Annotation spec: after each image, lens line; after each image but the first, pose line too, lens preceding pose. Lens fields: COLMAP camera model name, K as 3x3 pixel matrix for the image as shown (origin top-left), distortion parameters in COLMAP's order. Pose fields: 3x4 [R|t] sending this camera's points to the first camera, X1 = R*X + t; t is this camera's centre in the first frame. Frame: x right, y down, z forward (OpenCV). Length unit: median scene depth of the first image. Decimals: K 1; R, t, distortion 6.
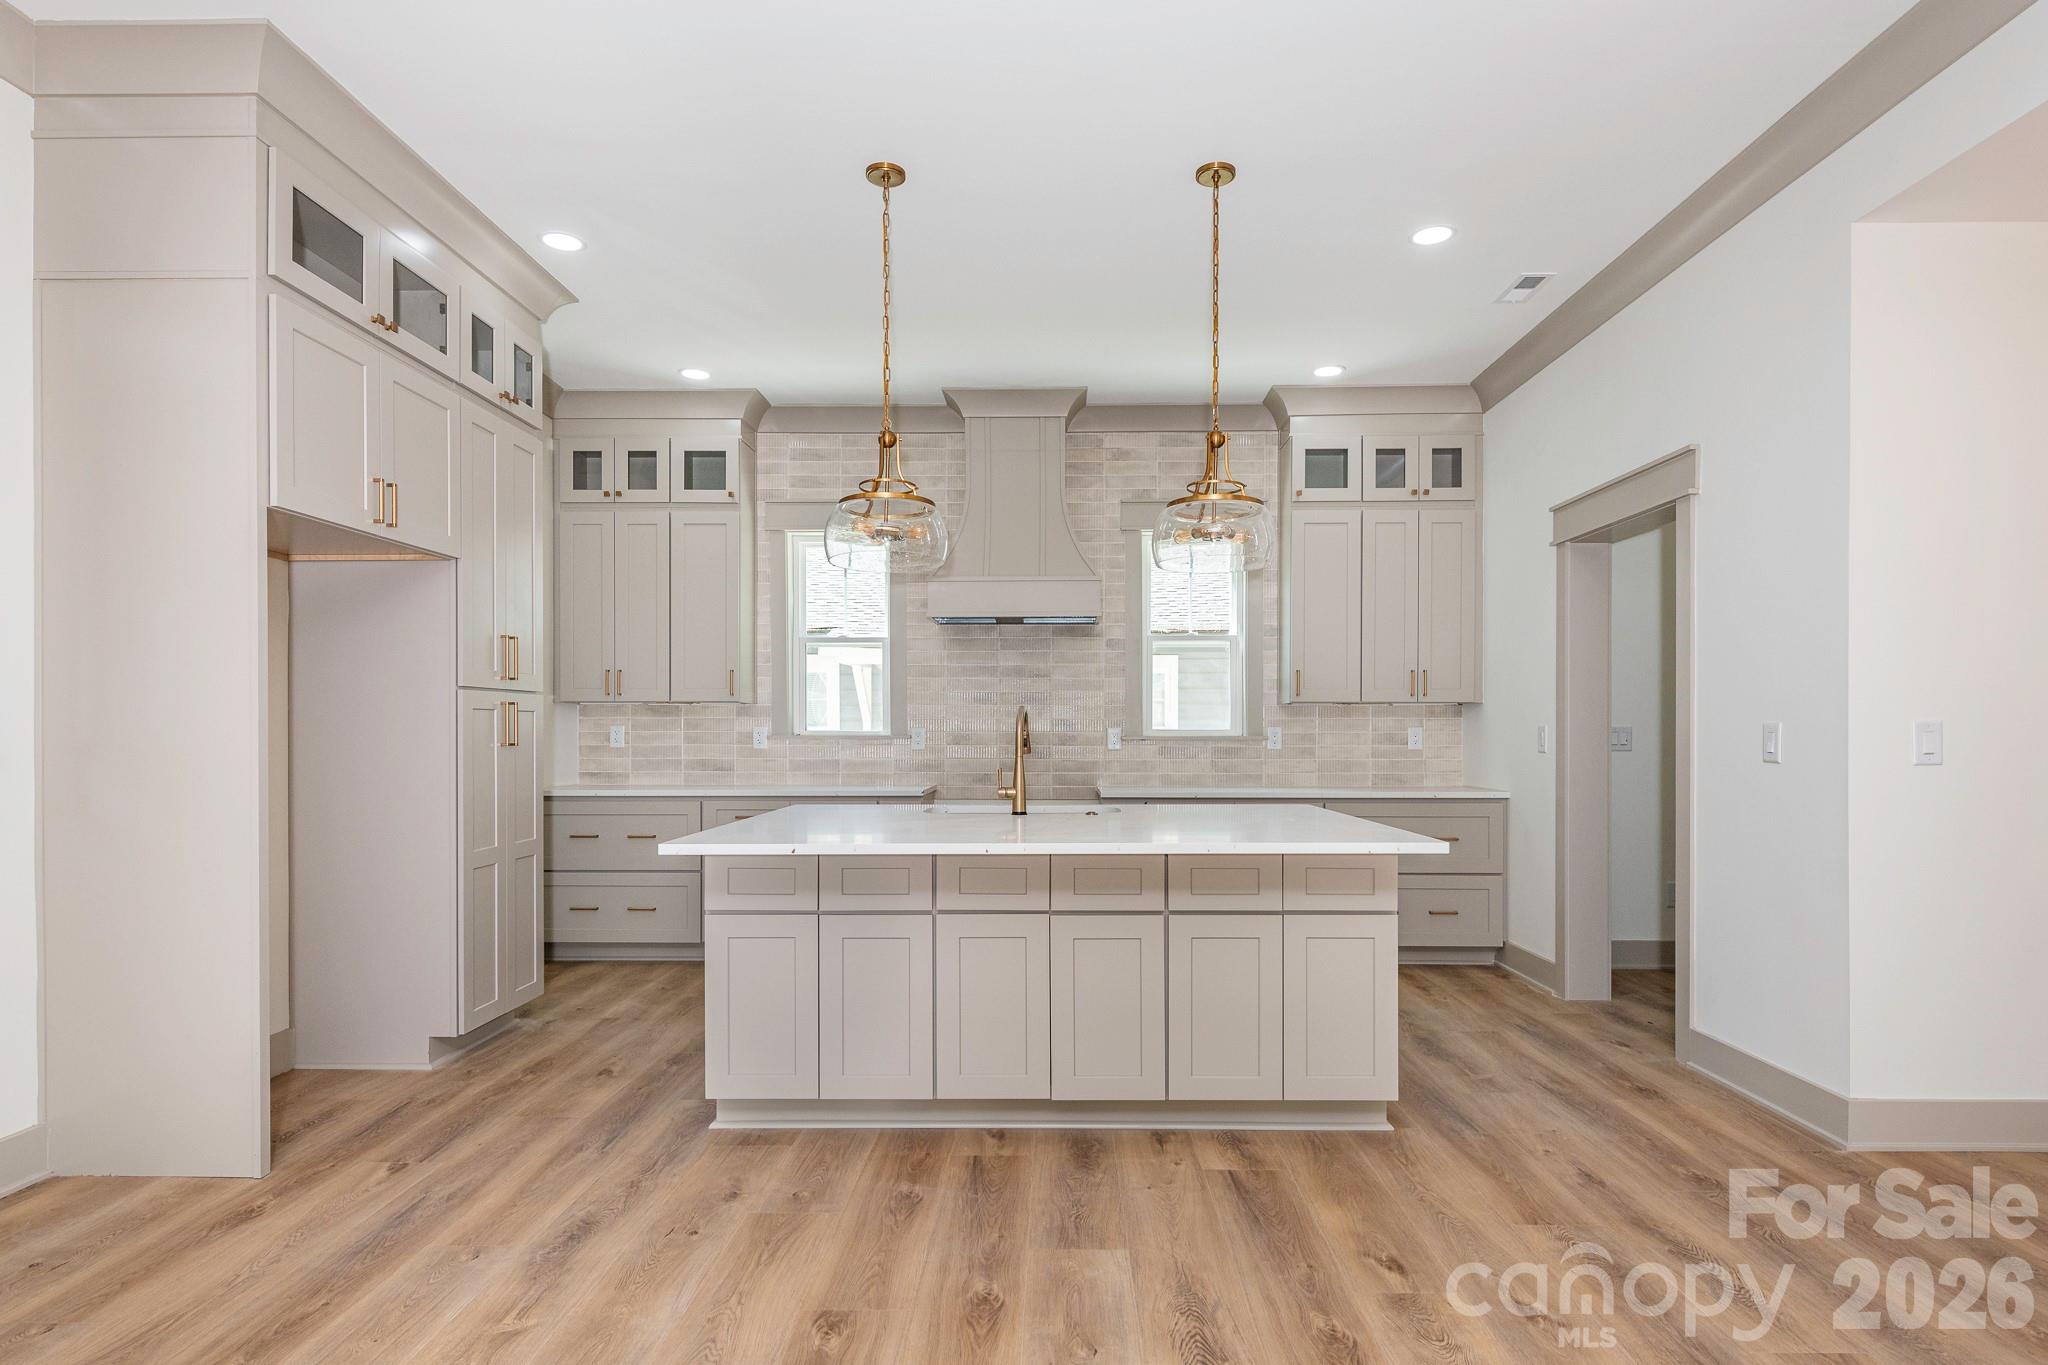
lens RADIAL K [[1078.8, 0, 1024.9], [0, 1078.8, 736.0], [0, 0, 1]] dist [0.022387, -0.017608]
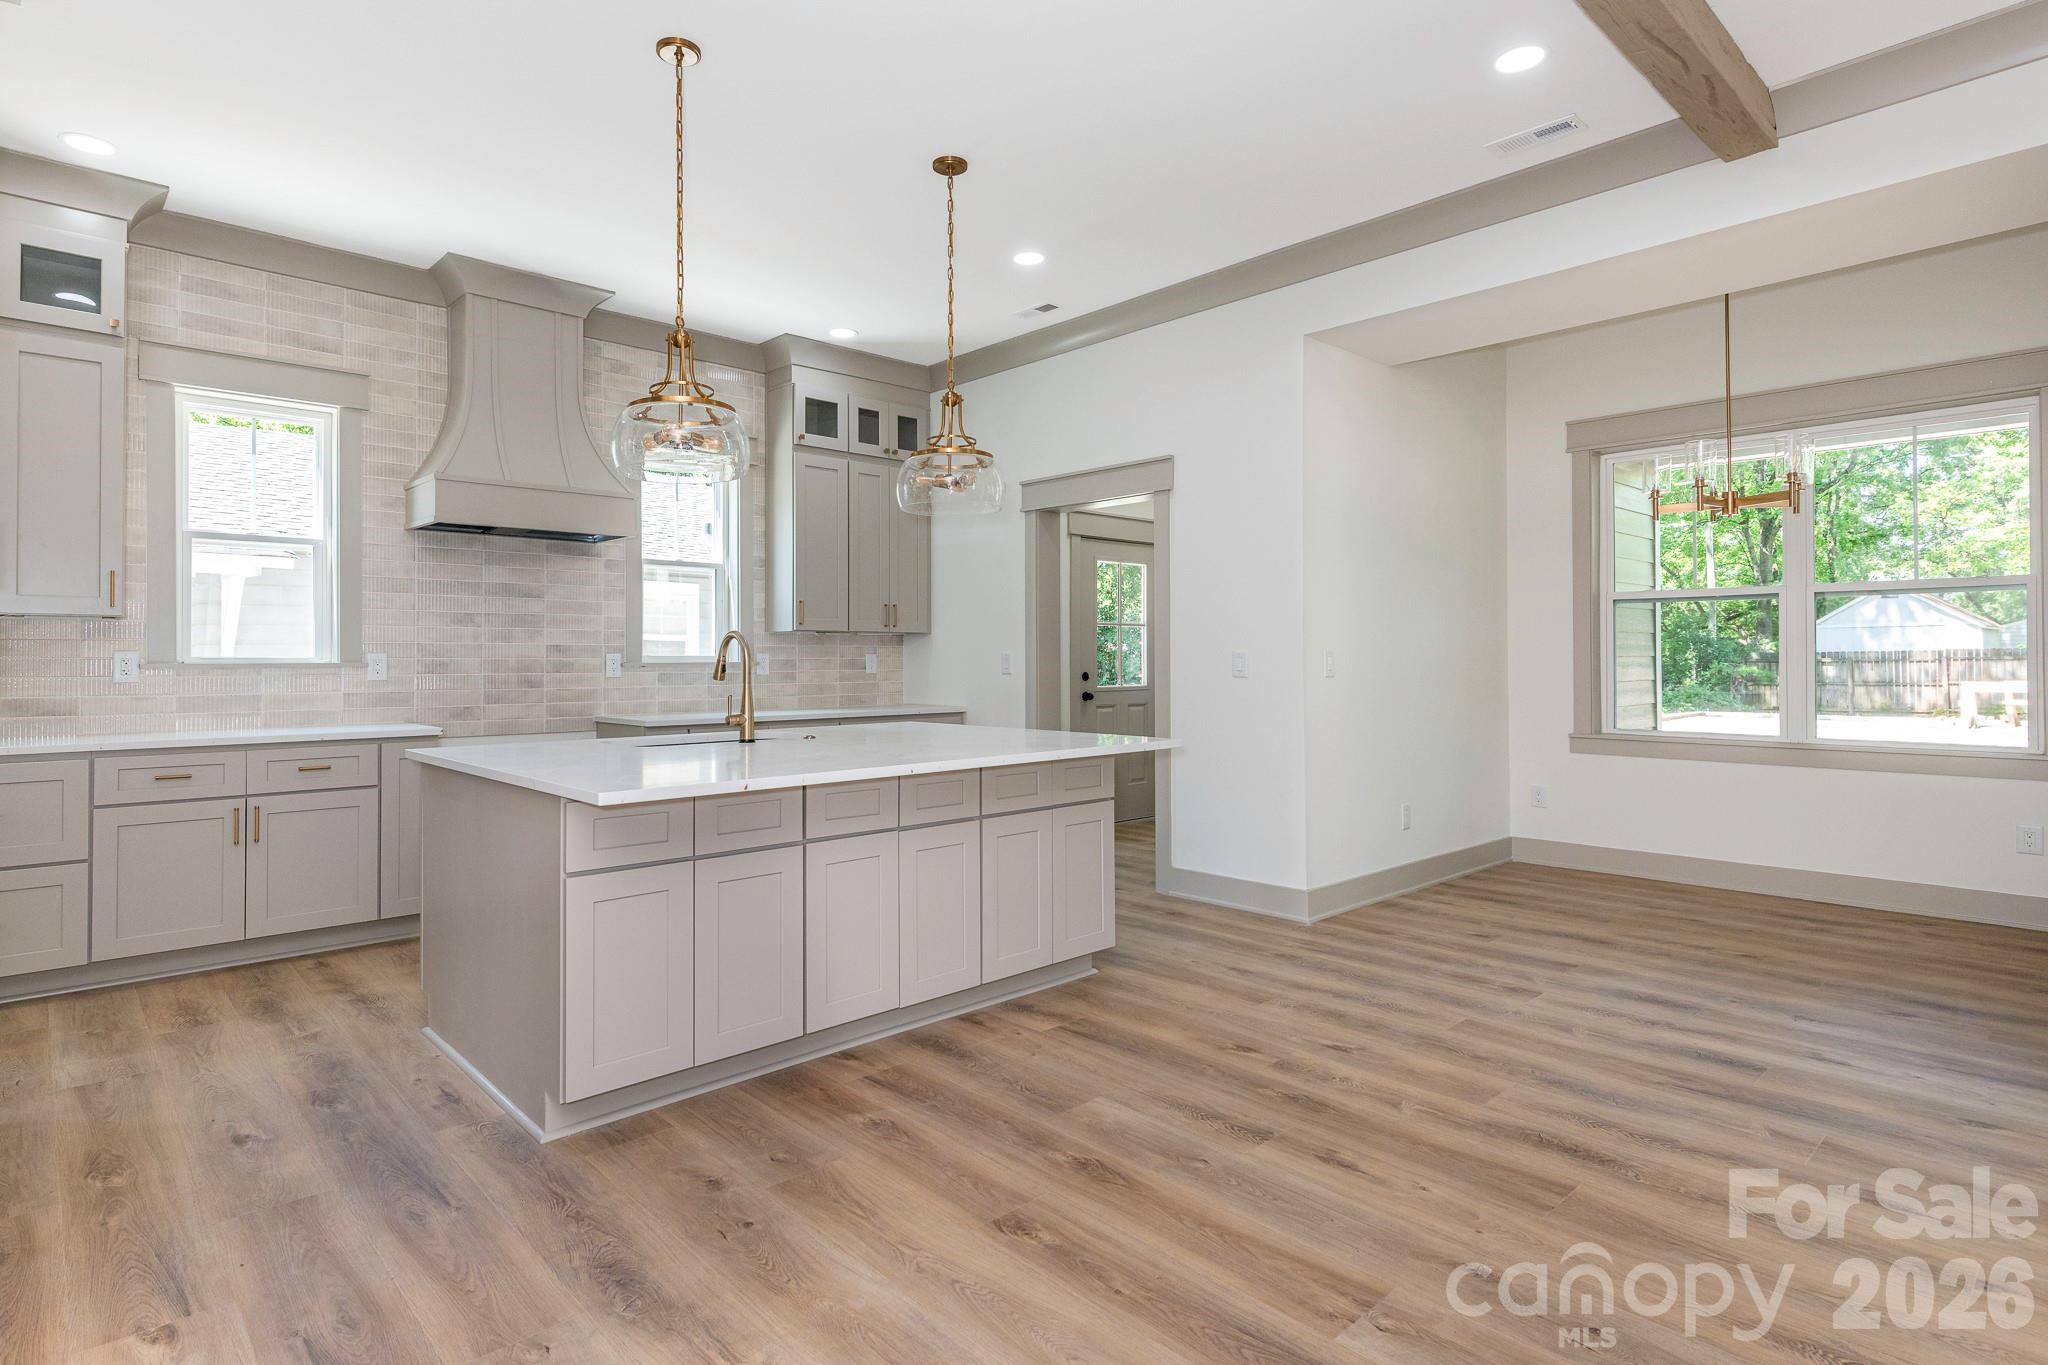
lens RADIAL K [[1070.0, 0, 969.1], [0, 1070.0, 649.3], [0, 0, 1]] dist [0.034471, -0.022558]
pose [[0.728294, 0.004411, 0.685250, -0.380808], [0.004643, 0.999925, -0.011371, 0.000498], [-0.685249, 0.011463, 0.728219, 0.113206]]
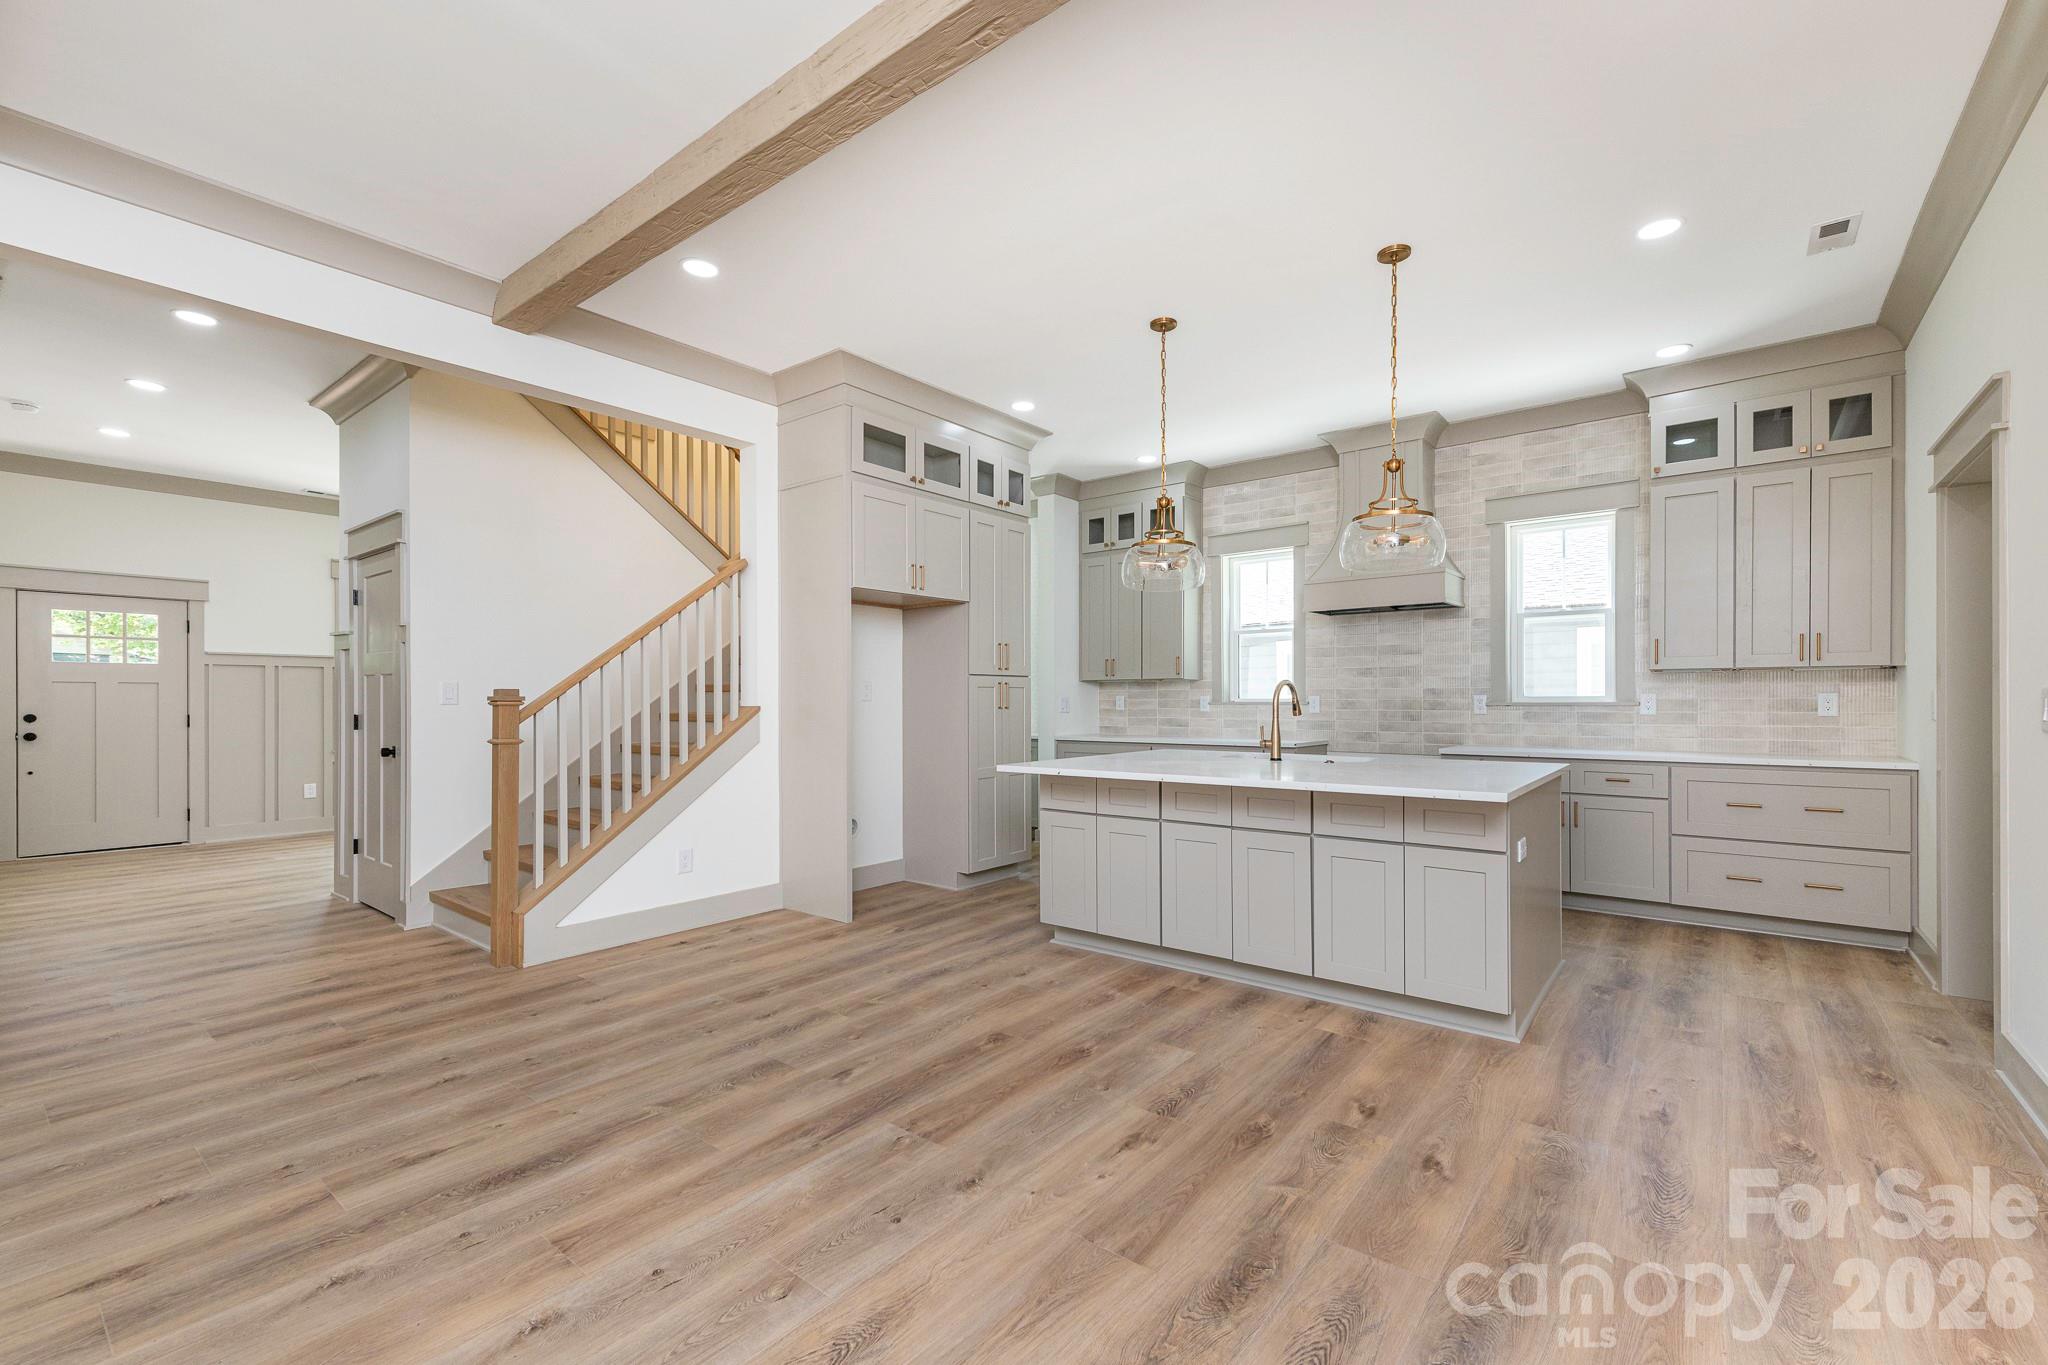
lens RADIAL K [[850.1, 0, 1038.3], [0, 850.1, 700.6], [0, 0, 1]] dist [0.011758, -0.000217]
pose [[0.798112, -0.001826, -0.602507, 0.291215], [0.000864, 0.999998, -0.001886, -0.000427], [0.602509, 0.000985, 0.798112, -0.023334]]
